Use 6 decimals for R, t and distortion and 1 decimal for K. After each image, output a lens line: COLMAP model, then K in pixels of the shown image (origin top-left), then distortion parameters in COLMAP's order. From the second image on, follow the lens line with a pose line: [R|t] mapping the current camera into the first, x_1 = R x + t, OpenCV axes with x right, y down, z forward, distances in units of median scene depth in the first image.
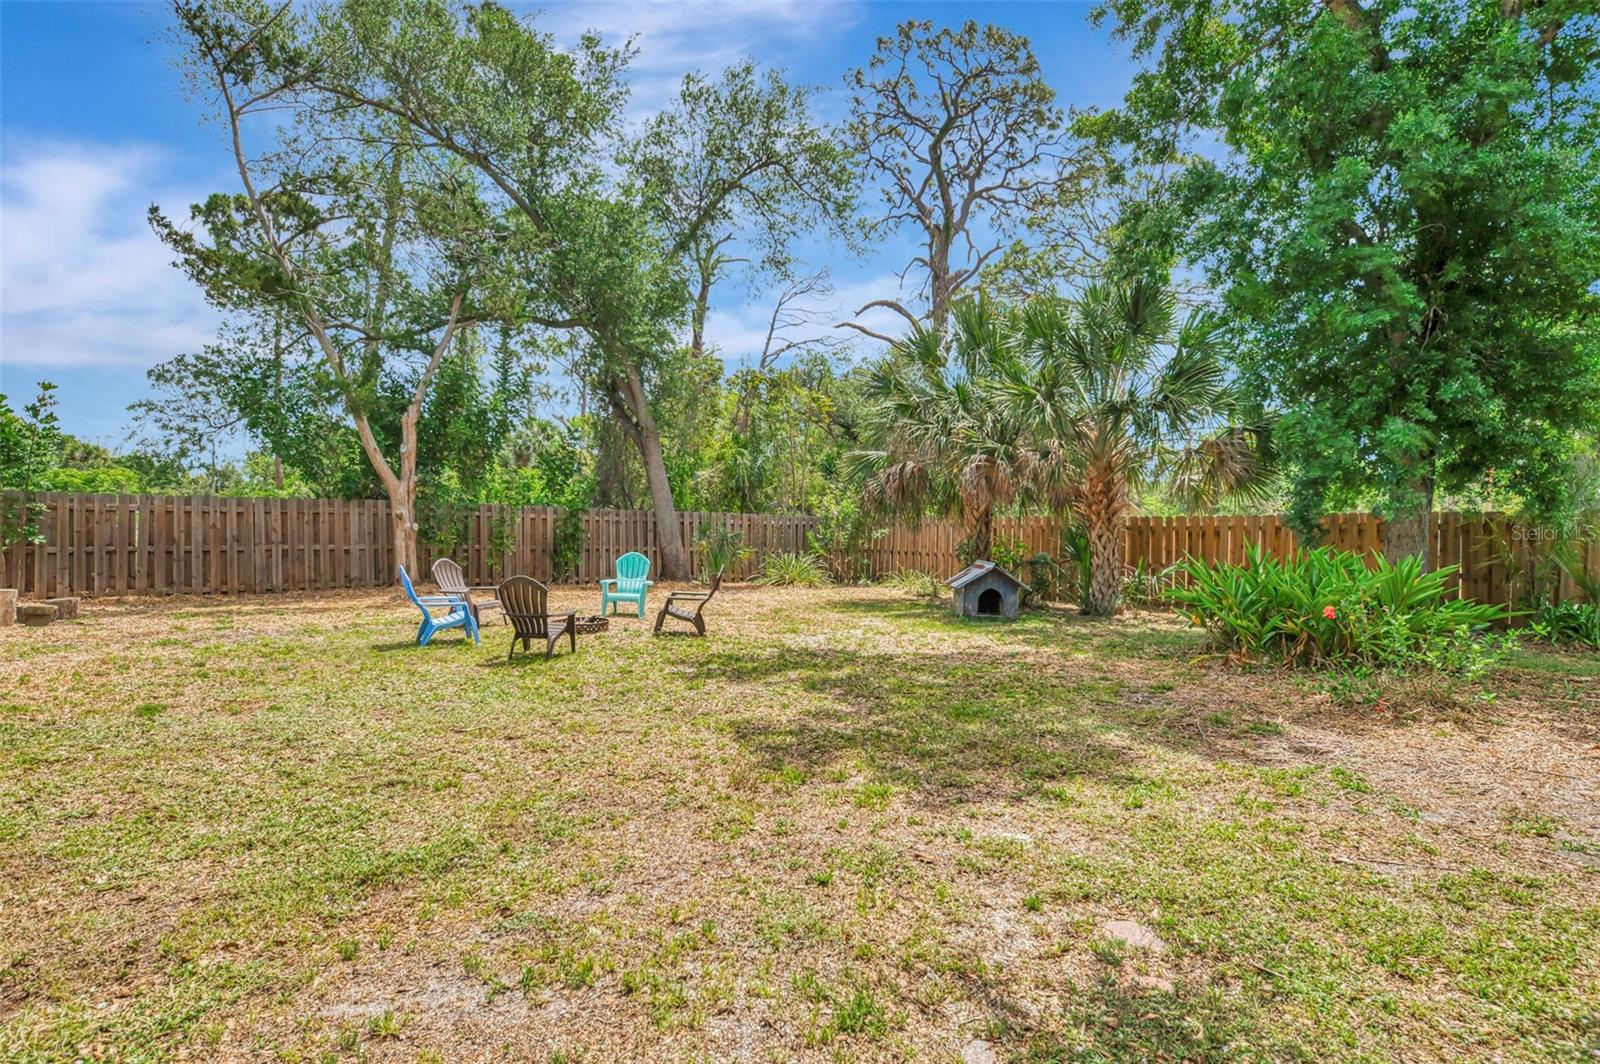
lens RADIAL K [[861.0, 0, 802.6], [0, 861.0, 536.2], [0, 0, 1]] dist [0.004933, 0.000700]
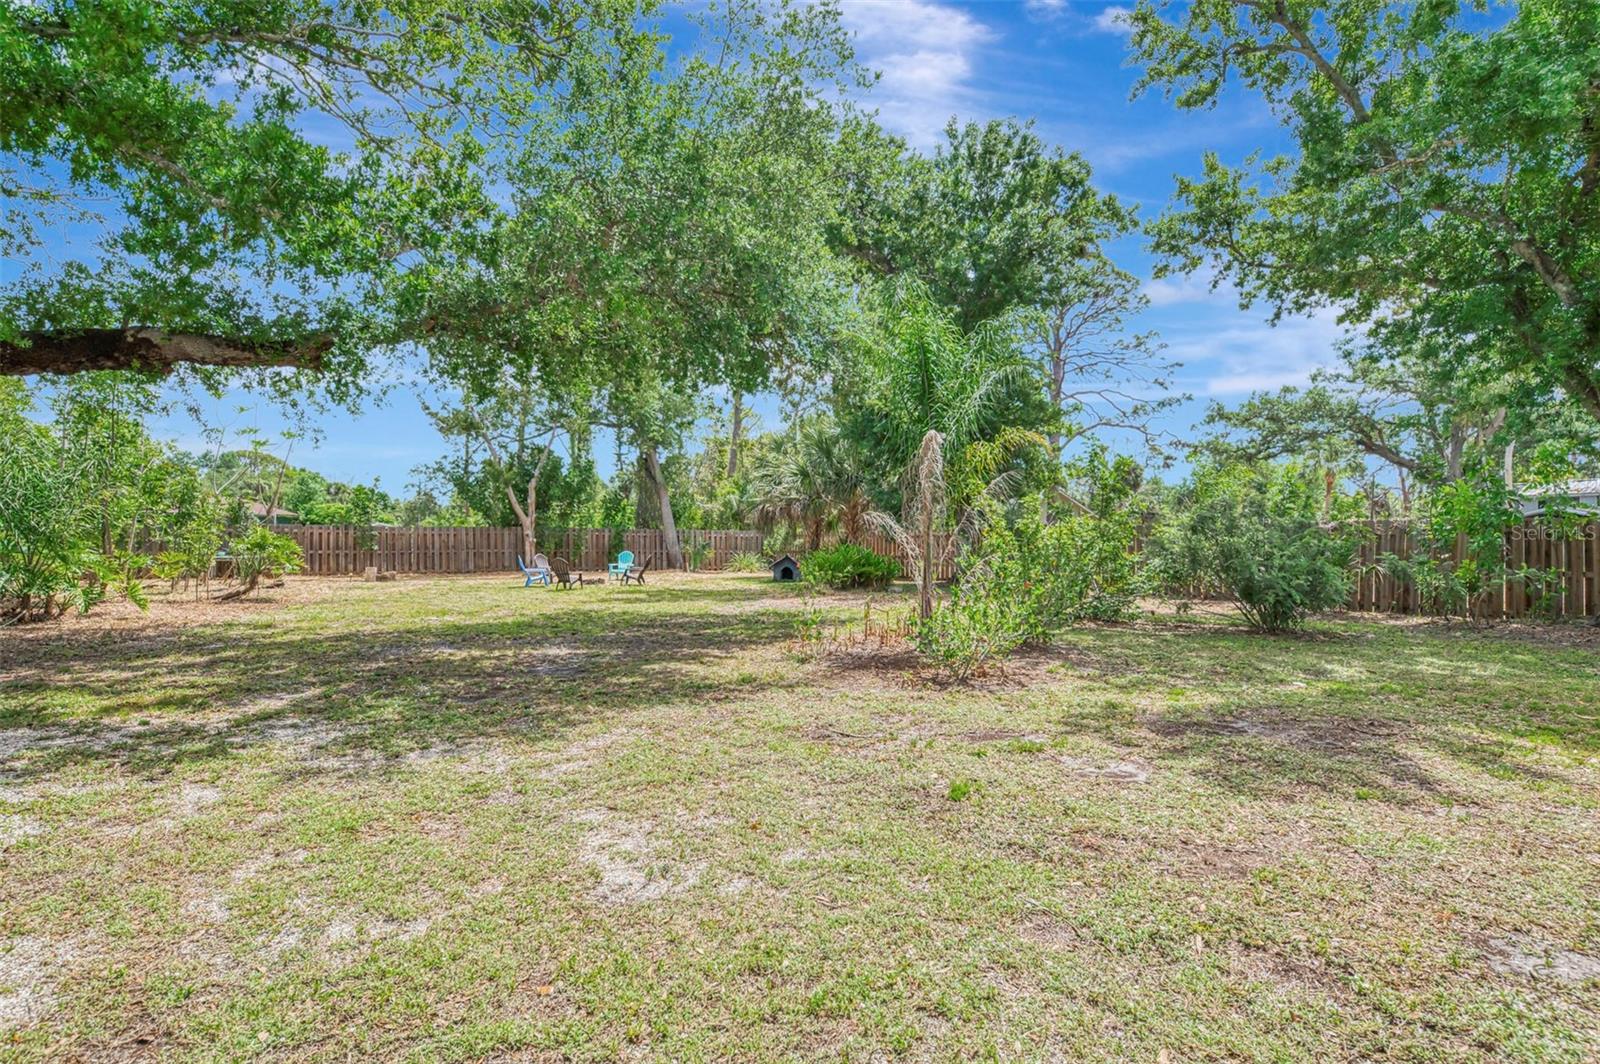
lens RADIAL K [[837.7, 0, 798.2], [0, 837.7, 535.6], [0, 0, 1]] dist [-0.001783, -0.000111]
pose [[0.991548, -0.008306, -0.129473, 0.406112], [0.008463, 0.999964, 0.000670, -0.017543], [0.129463, -0.001760, 0.991583, -0.843980]]
